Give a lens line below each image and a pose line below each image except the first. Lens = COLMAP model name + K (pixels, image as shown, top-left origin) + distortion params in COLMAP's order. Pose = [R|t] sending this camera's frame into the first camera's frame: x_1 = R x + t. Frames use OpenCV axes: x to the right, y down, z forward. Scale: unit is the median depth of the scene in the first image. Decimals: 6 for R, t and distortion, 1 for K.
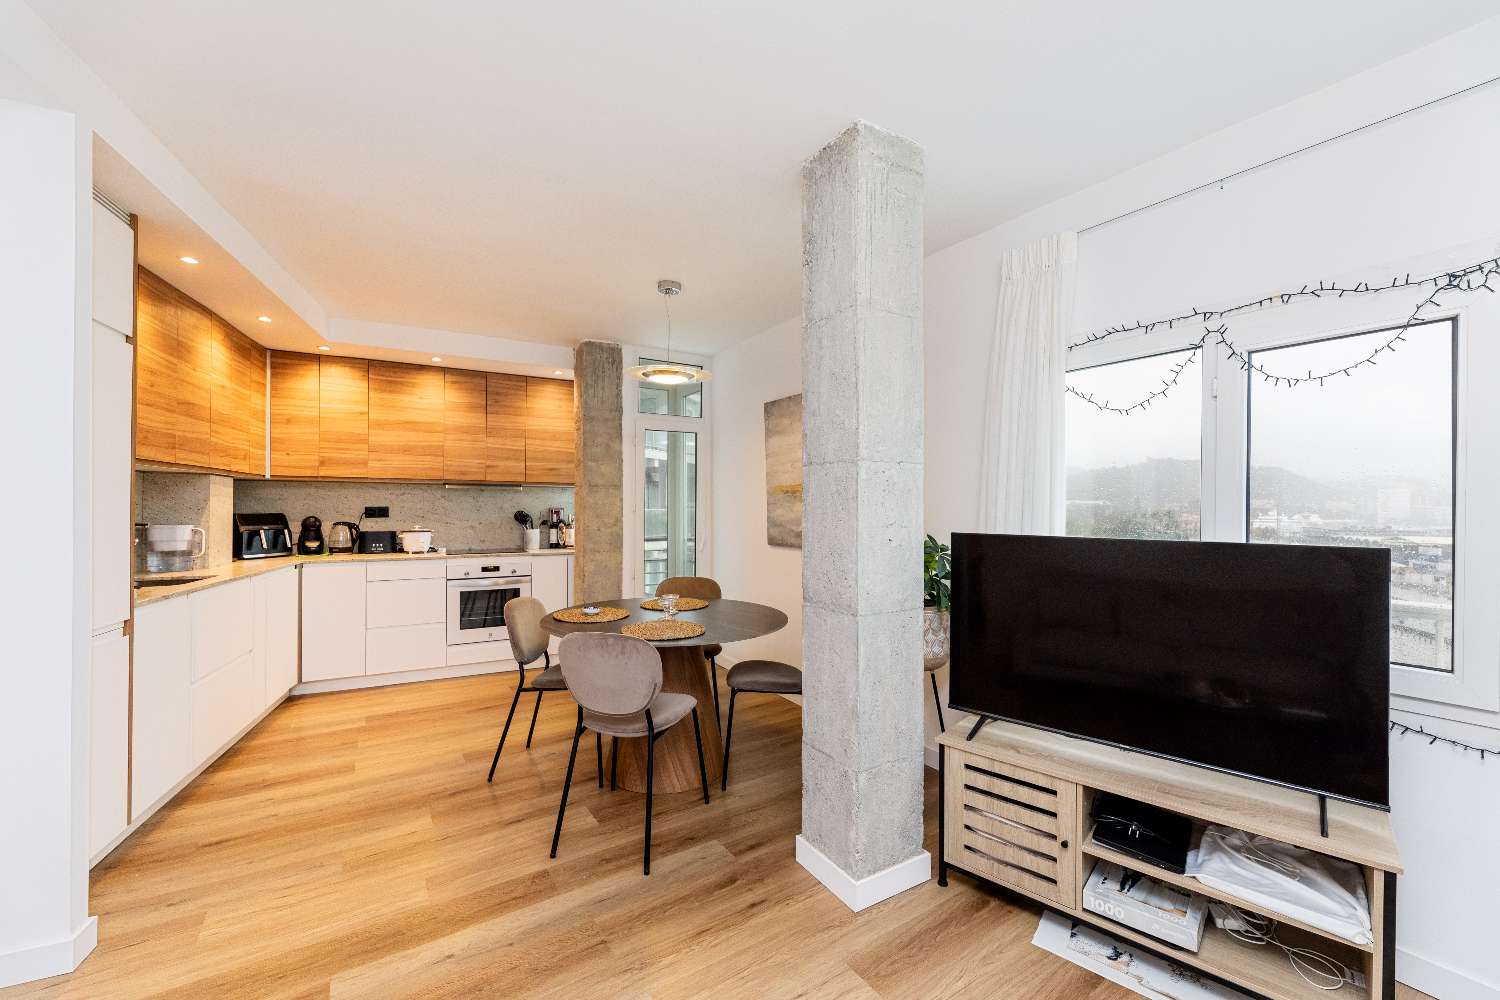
lens RADIAL K [[604.3, 0, 758.8], [0, 604.3, 505.1], [0, 0, 1]] dist [0.004102, 0.000058]
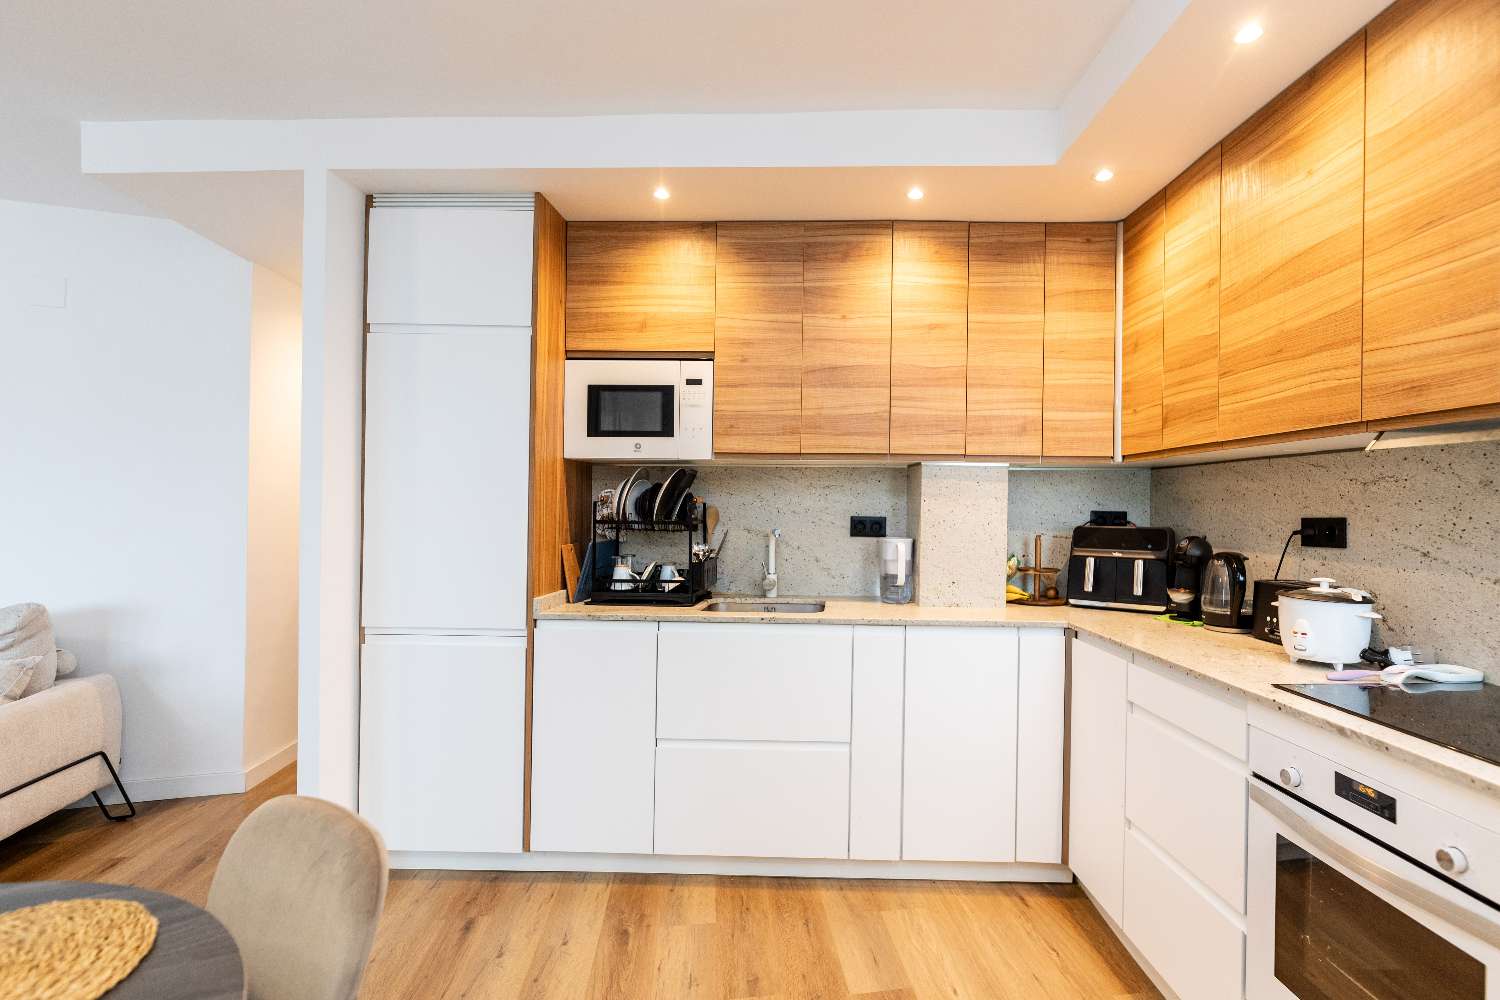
lens RADIAL K [[684.3, 0, 748.9], [0, 684.3, 502.2], [0, 0, 1]] dist [-0.002598, -0.000134]
pose [[-0.420826, -0.015780, -0.907004, -0.123060], [-0.009437, 0.999871, -0.013017, 0.002028], [0.907092, 0.003082, -0.420921, 0.947992]]
